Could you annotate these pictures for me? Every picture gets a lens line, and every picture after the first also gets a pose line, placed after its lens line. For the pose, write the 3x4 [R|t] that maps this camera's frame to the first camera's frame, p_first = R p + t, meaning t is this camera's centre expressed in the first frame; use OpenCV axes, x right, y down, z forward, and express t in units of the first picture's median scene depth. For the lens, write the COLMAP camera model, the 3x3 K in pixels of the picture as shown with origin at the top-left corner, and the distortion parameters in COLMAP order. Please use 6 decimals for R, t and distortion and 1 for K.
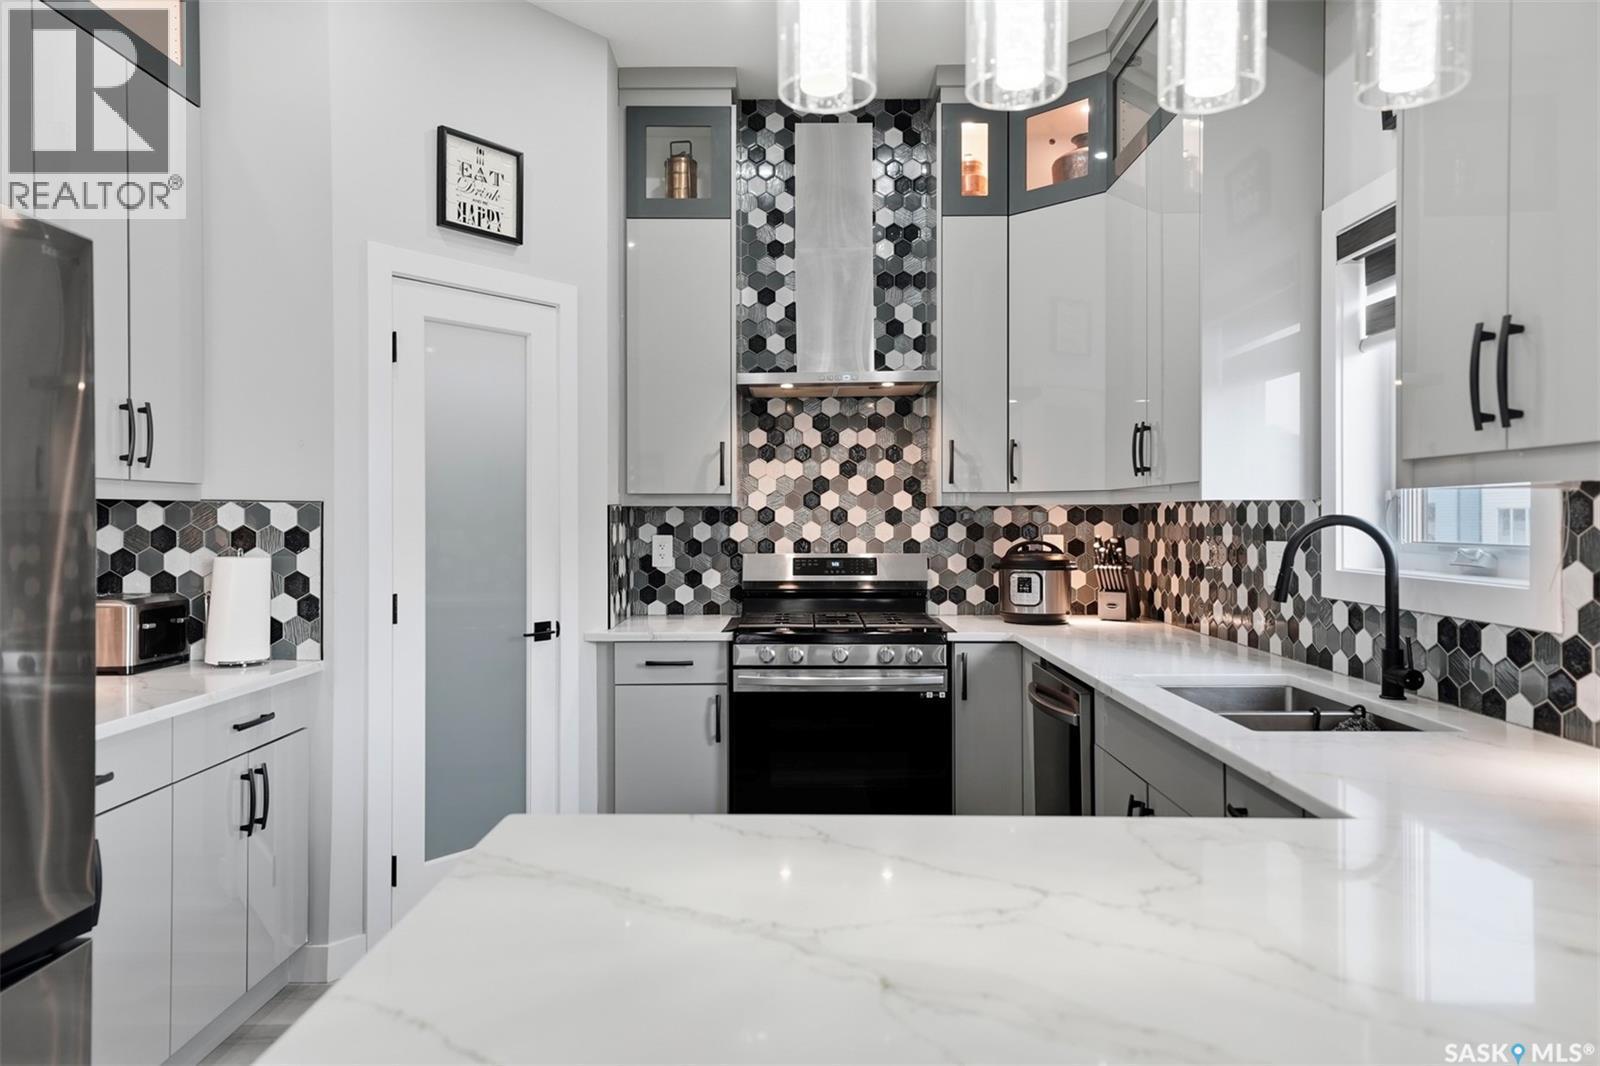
lens RADIAL K [[1048.4, 0, 800.0], [0, 1048.4, 533.0], [0, 0, 1]] dist [0.001094, 0.001288]
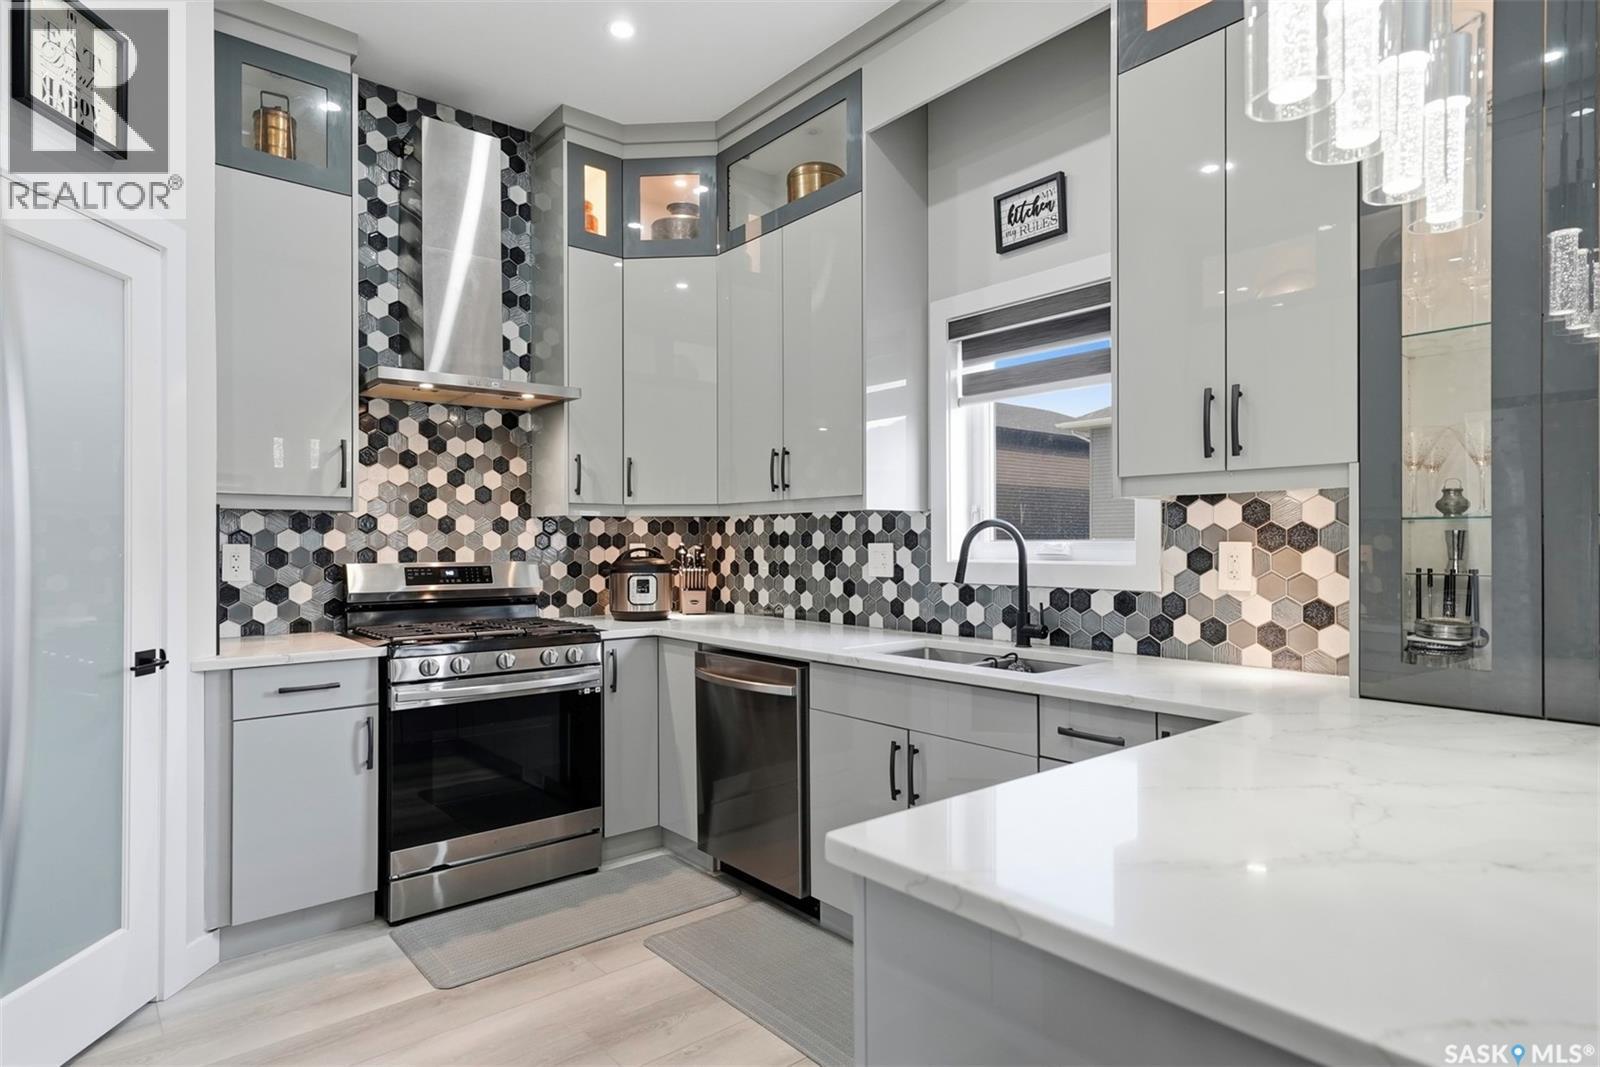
lens RADIAL K [[876.5, 0, 801.7], [0, 876.5, 542.4], [0, 0, 1]] dist [0.017447, 0.000615]
pose [[0.760572, 0.000564, 0.649253, -0.263540], [0.009918, 0.999873, -0.012487, 0.015264], [-0.649178, 0.015937, 0.760470, 0.160682]]
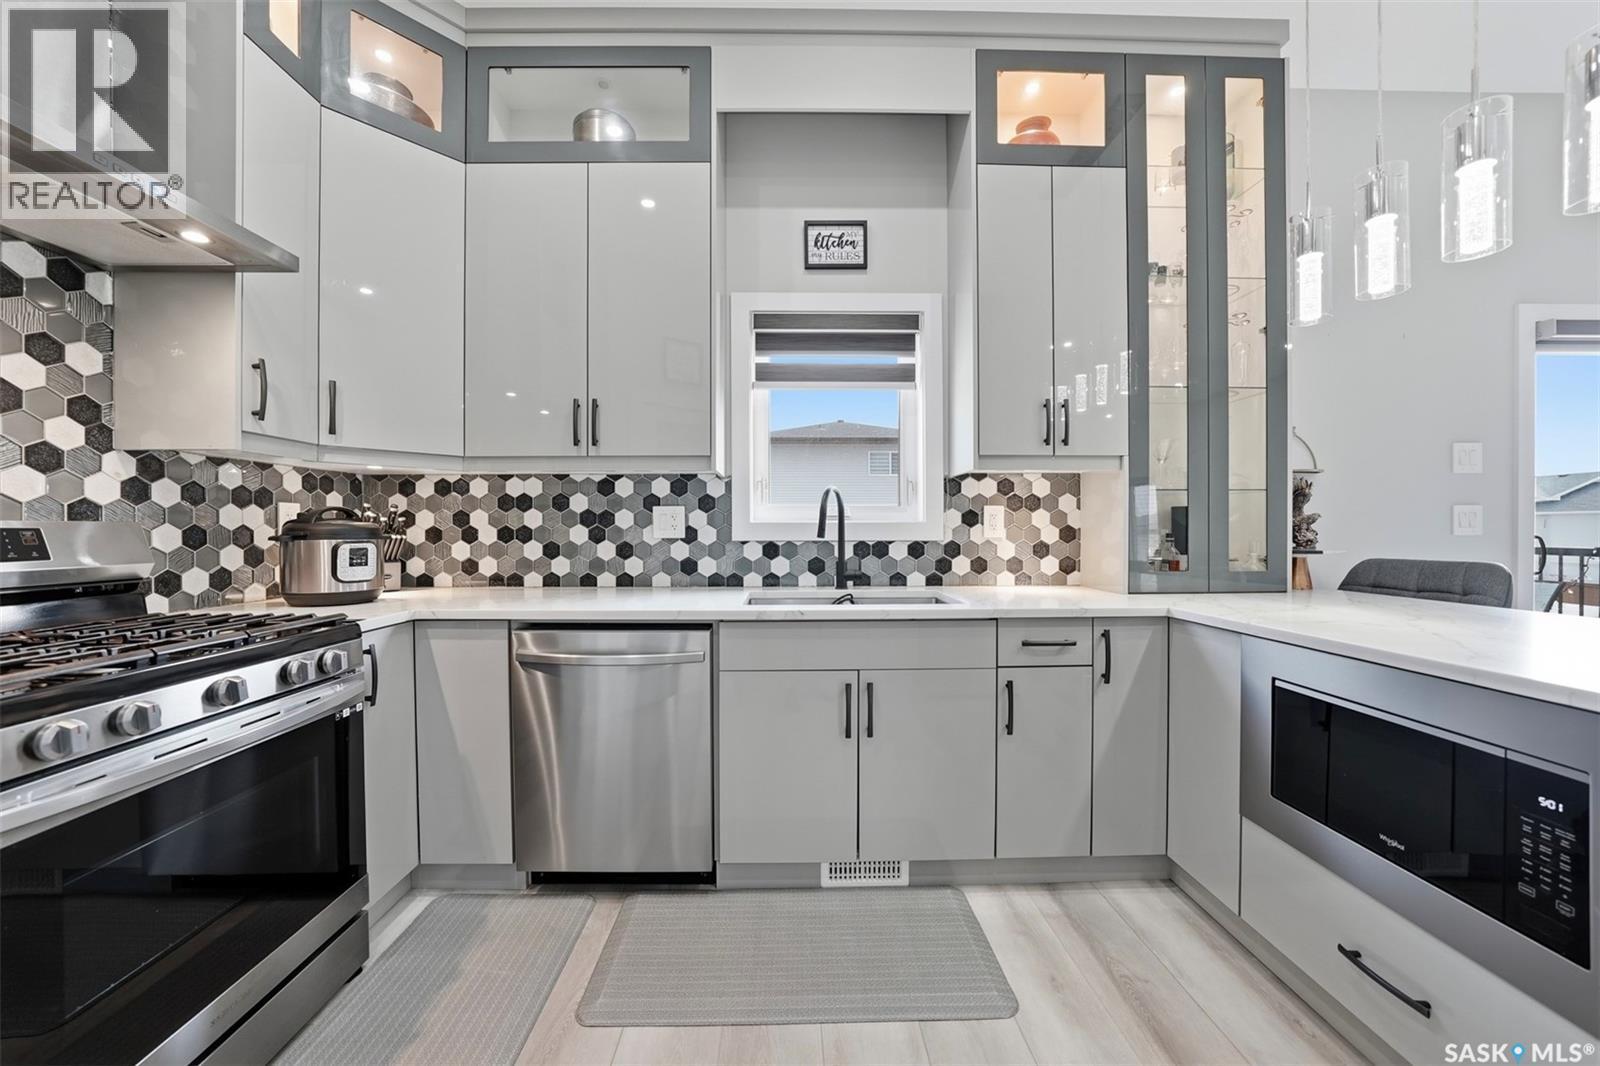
lens RADIAL K [[567.0, 0, 800.0], [0, 567.0, 533.0], [0, 0, 1]] dist [-0.027185, 0.006064]
pose [[-0.021830, -0.006170, 0.999743, -0.235704], [0.015244, 0.999863, 0.006504, 0.031745], [-0.999645, 0.015382, -0.021733, 0.634768]]
